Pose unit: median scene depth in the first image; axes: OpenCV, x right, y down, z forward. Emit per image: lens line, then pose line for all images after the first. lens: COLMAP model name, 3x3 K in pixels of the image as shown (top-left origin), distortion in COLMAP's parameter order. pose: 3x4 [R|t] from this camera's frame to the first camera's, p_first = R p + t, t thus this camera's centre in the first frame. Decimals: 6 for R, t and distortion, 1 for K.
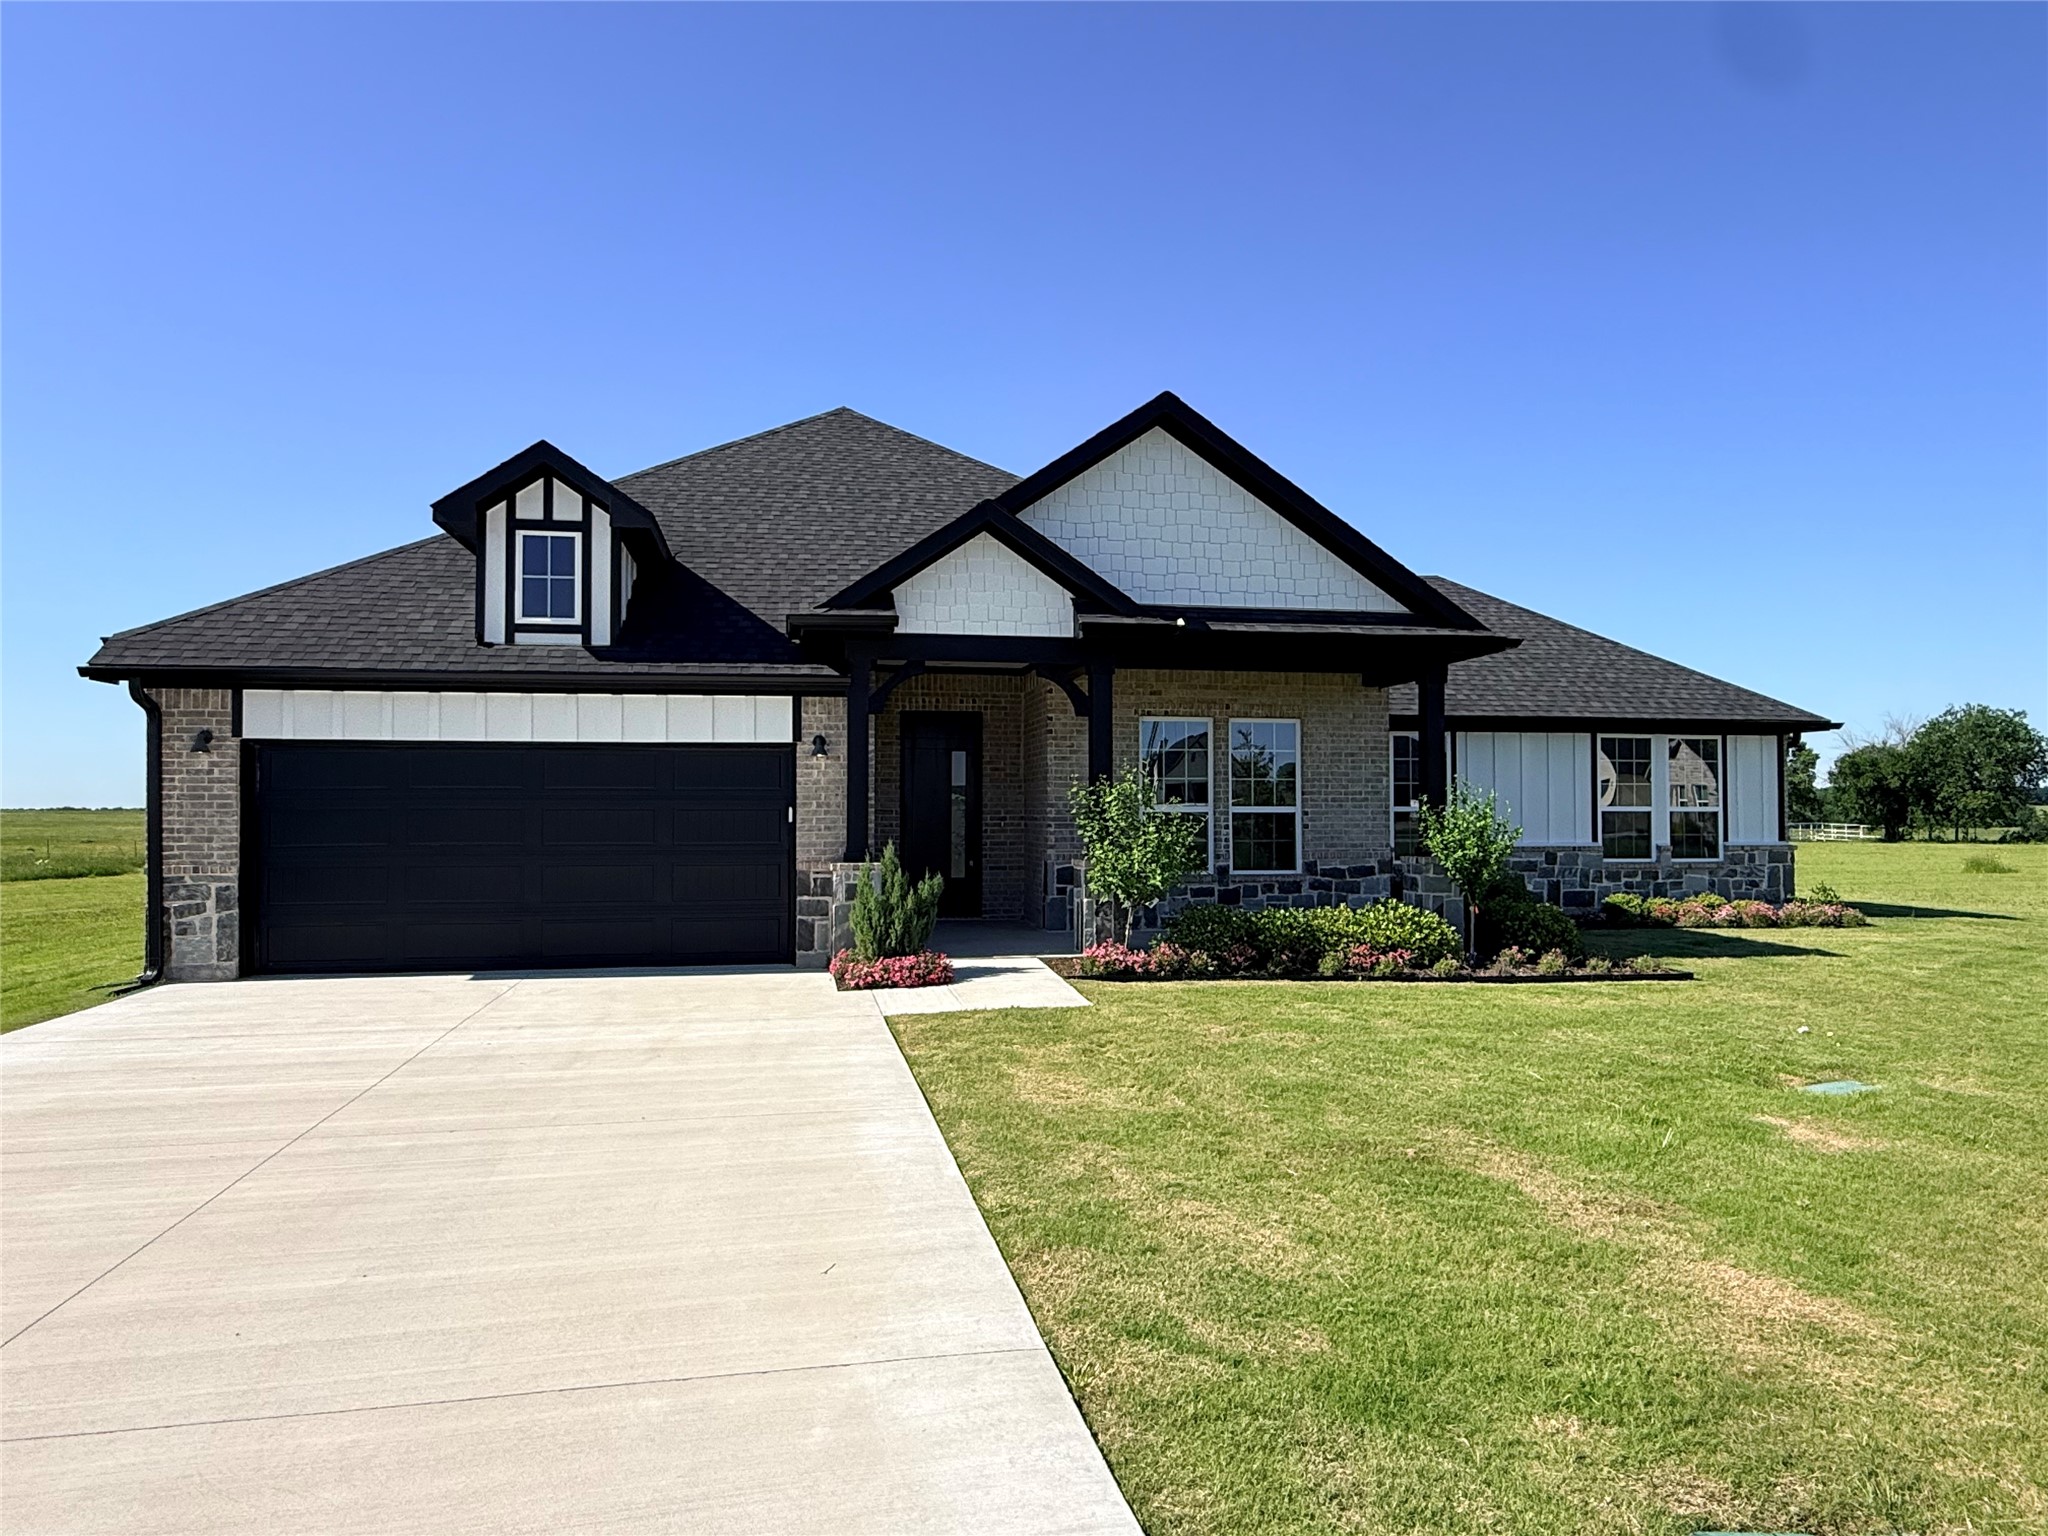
lens RADIAL K [[1316.2, 0, 1022.1], [0, 1316.2, 775.9], [0, 0, 1]] dist [0.000591, -0.001823]
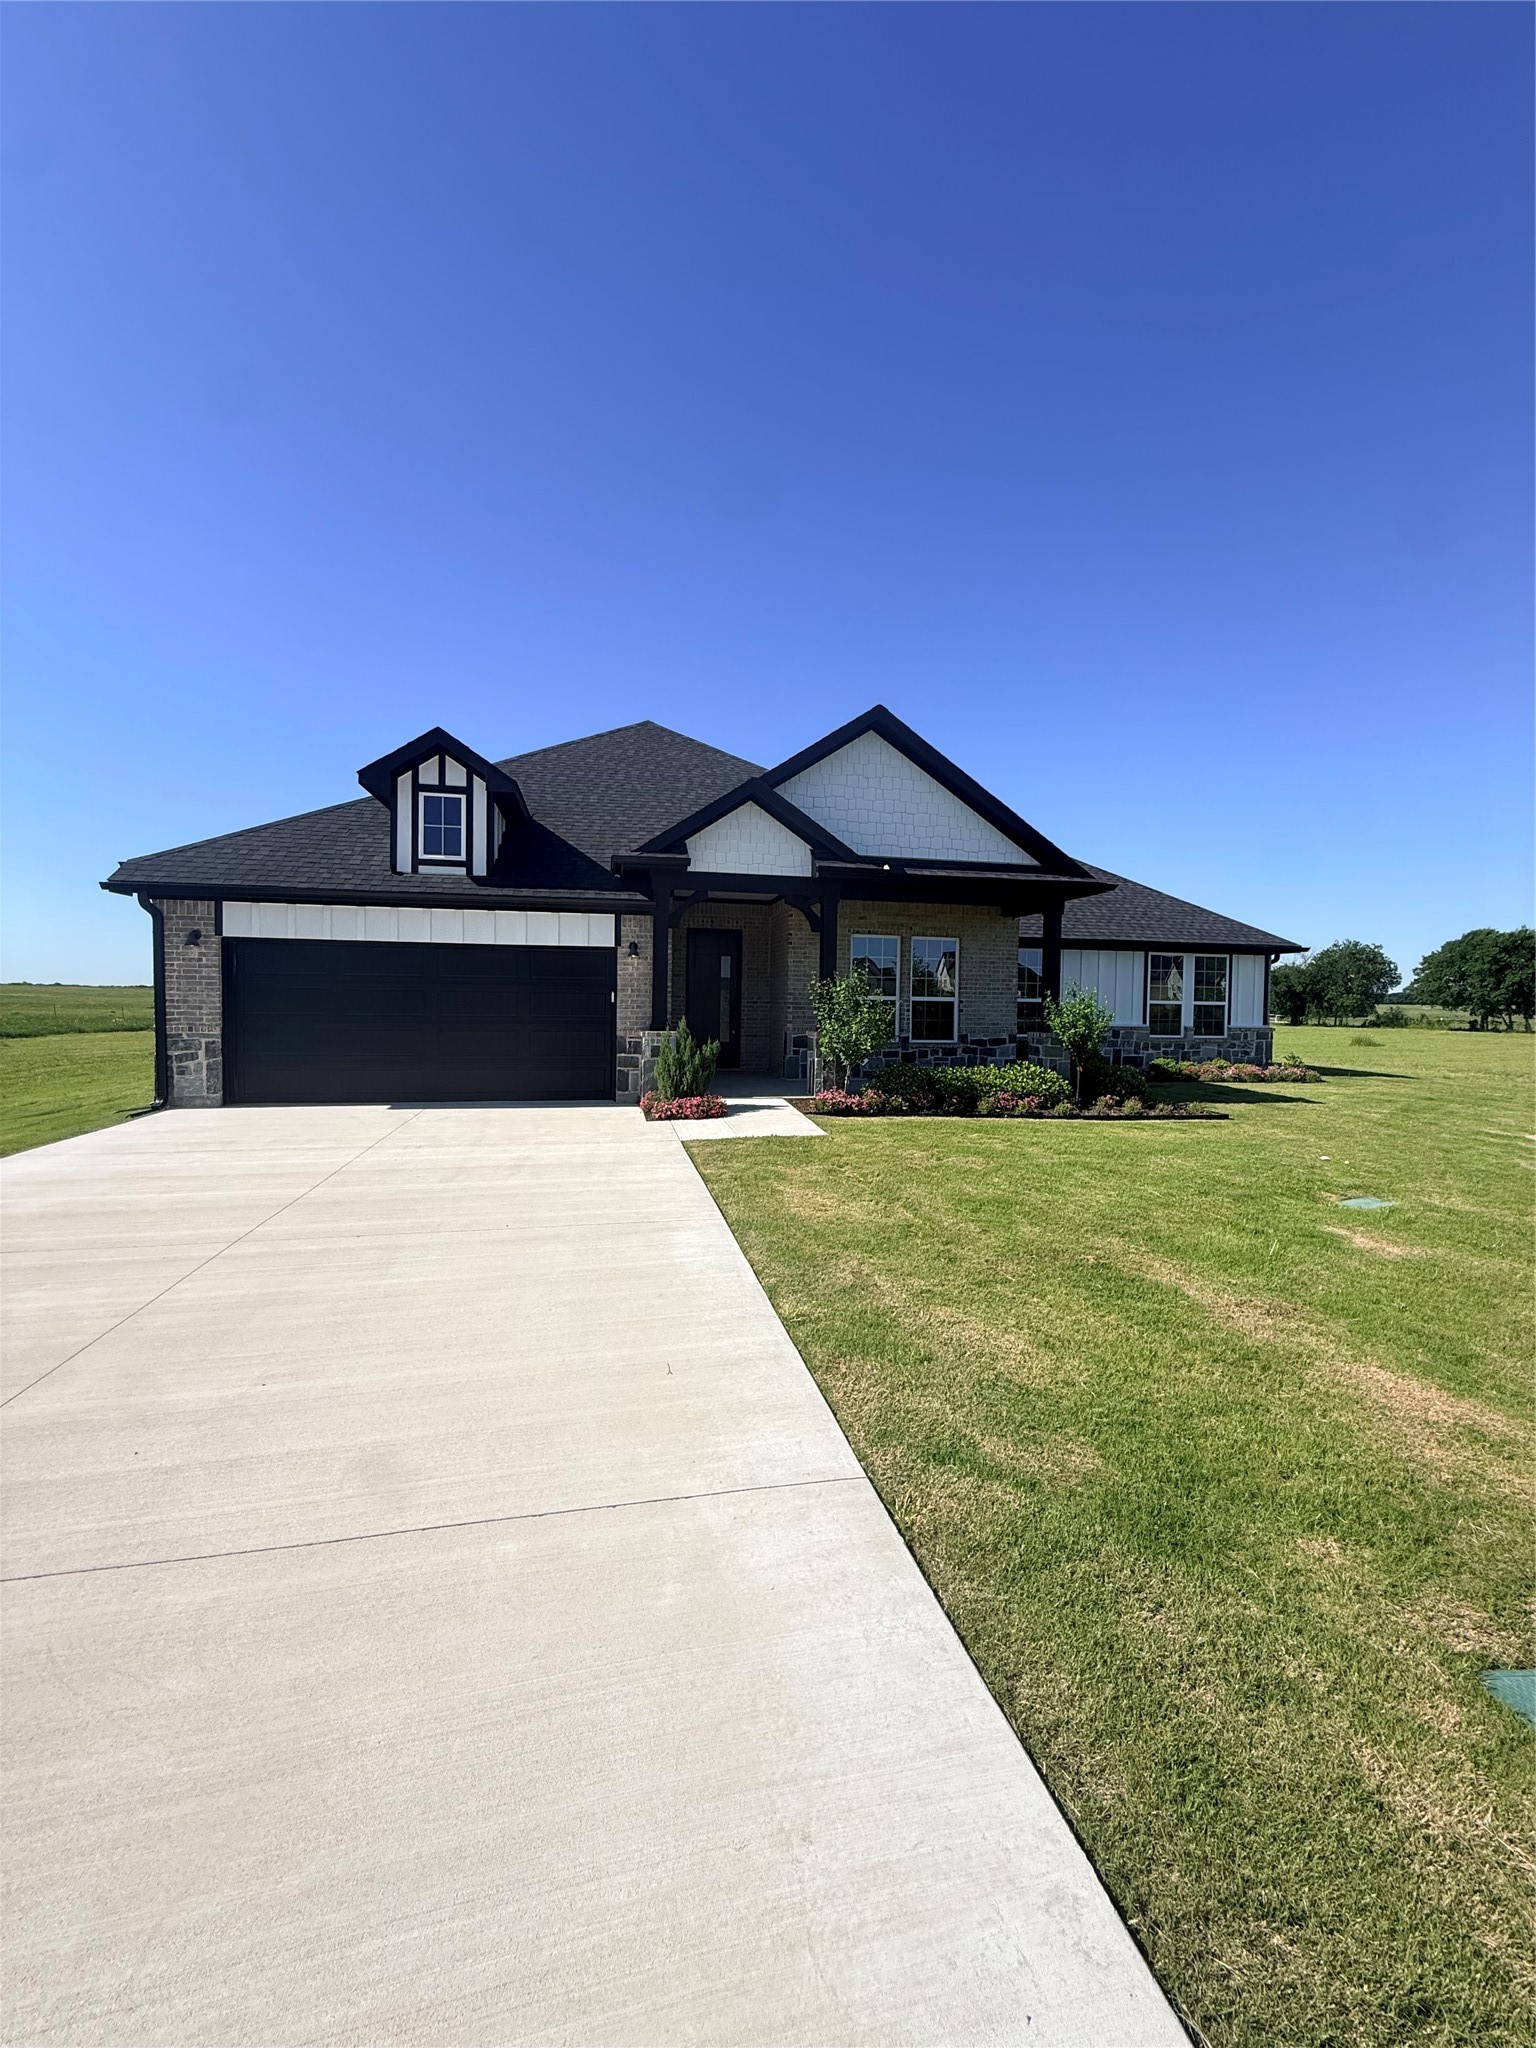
lens RADIAL K [[820.8, 0, 769.5], [0, 820.8, 1015.2], [0, 0, 1]] dist [-0.001208, 0.000305]
pose [[0.999569, 0.015721, 0.024773, -0.027774], [-0.016887, 0.998723, 0.047611, 0.003962], [-0.023993, -0.048009, 0.998559, 0.104110]]
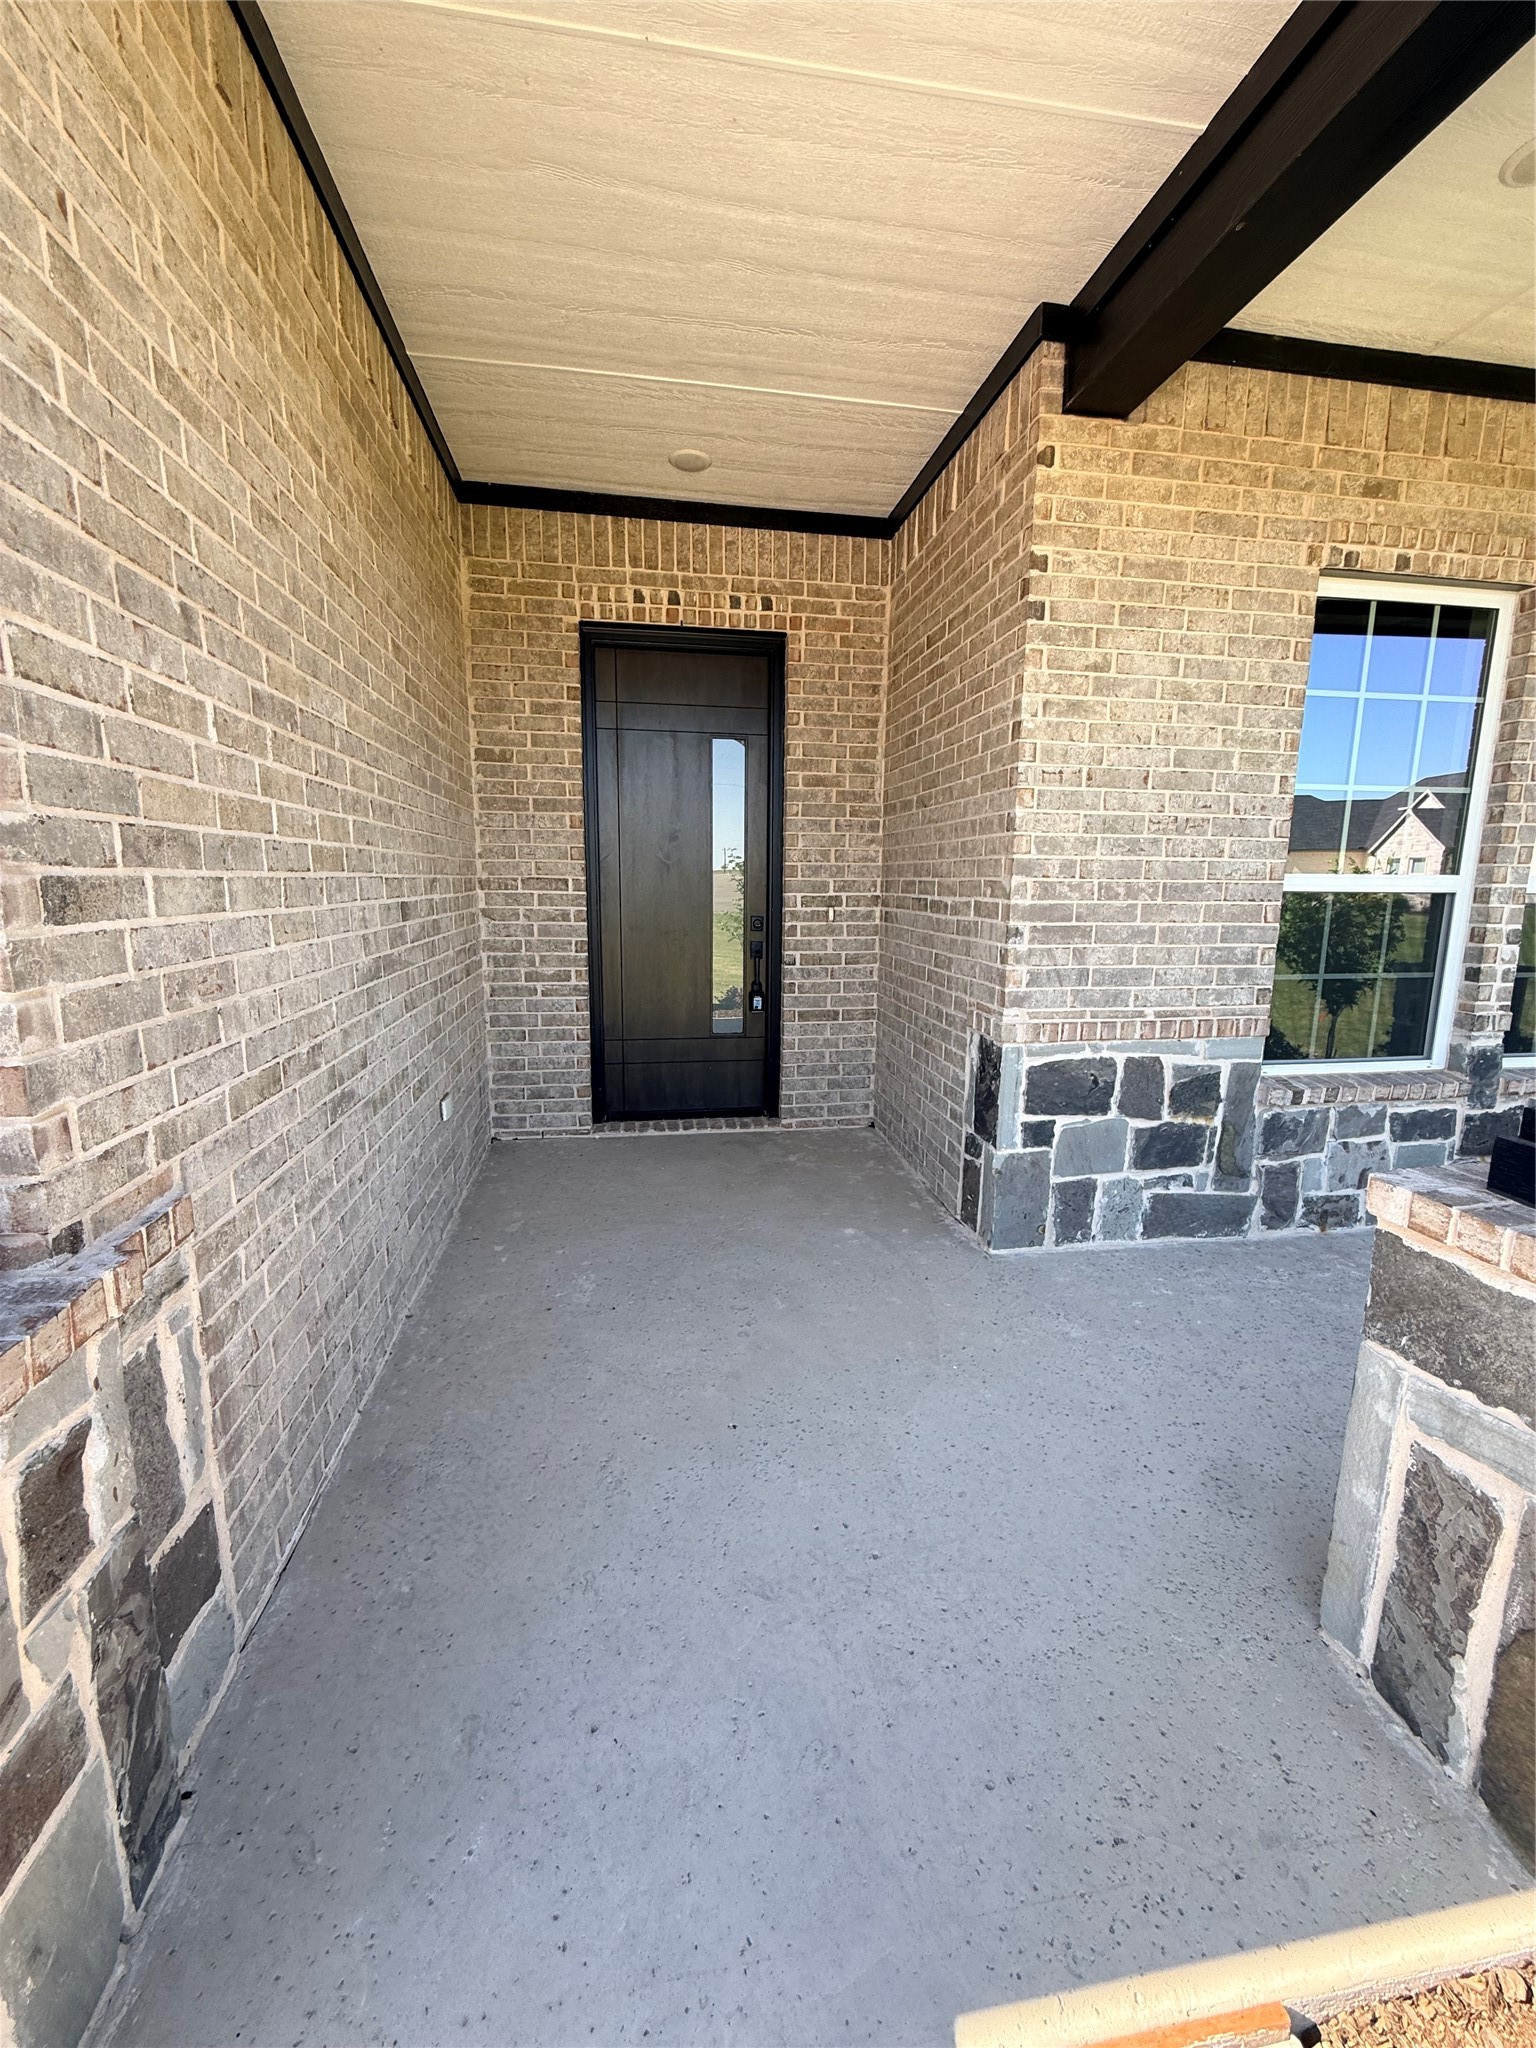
lens RADIAL K [[820.8, 0, 767.6], [0, 820.8, 1016.8], [0, 0, 1]] dist [-0.001208, 0.000305]
pose [[0.999864, 0.010244, -0.012941, -0.041692], [-0.007599, 0.981754, 0.190004, 0.024792], [0.014651, -0.189880, 0.981698, 0.963225]]
